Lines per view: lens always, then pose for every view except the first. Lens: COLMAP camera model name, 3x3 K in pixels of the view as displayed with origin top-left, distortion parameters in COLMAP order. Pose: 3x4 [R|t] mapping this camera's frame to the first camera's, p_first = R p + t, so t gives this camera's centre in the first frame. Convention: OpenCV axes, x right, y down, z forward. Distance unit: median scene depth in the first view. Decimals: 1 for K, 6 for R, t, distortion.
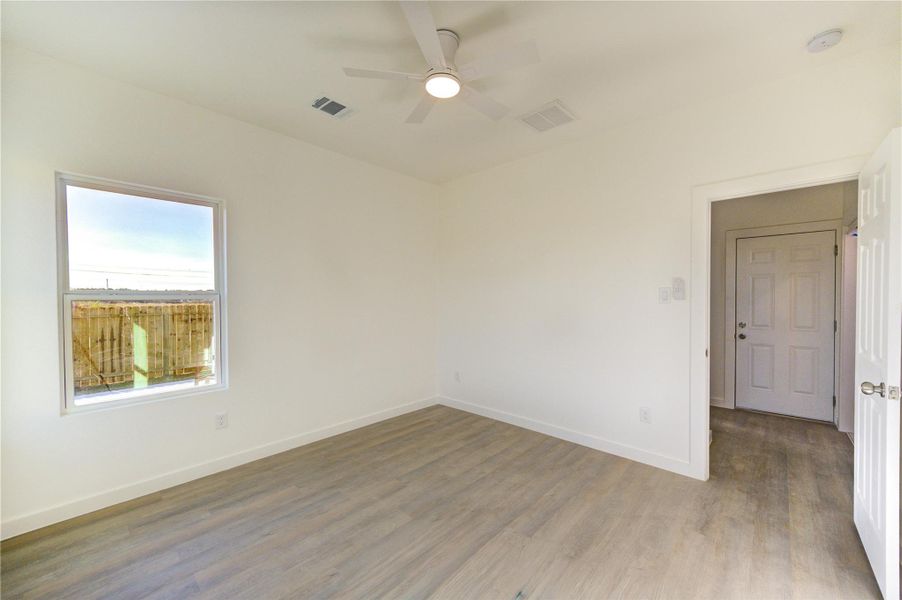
lens RADIAL K [[351.1, 0, 454.7], [0, 351.1, 303.3], [0, 0, 1]] dist [0.002145, -0.000197]
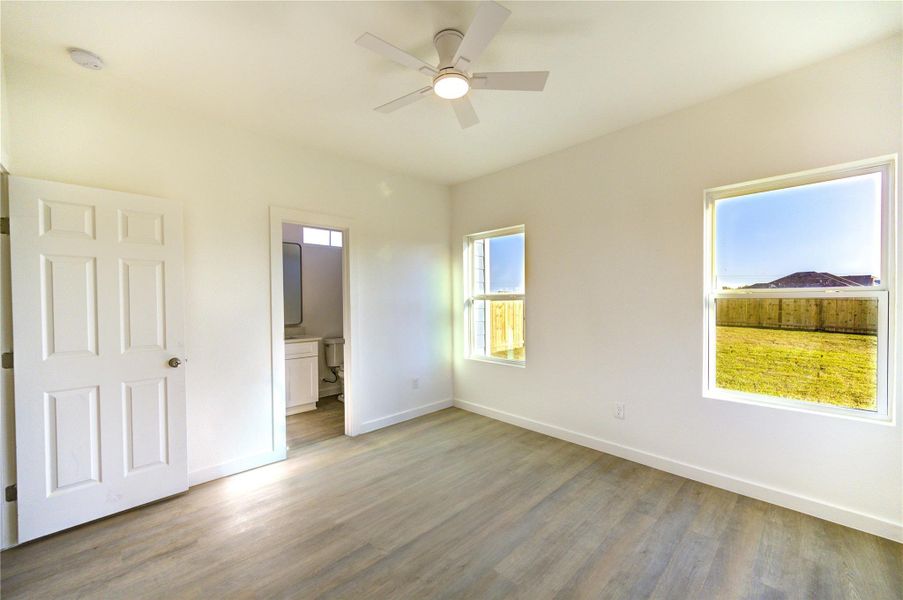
lens RADIAL K [[351.5, 0, 455.2], [0, 351.5, 303.3], [0, 0, 1]] dist [0.002145, -0.000197]
pose [[-0.998419, 0.013079, 0.054664, -0.084916], [0.014507, 0.999562, 0.025806, -0.030464], [-0.054303, 0.026558, -0.998171, 1.833442]]
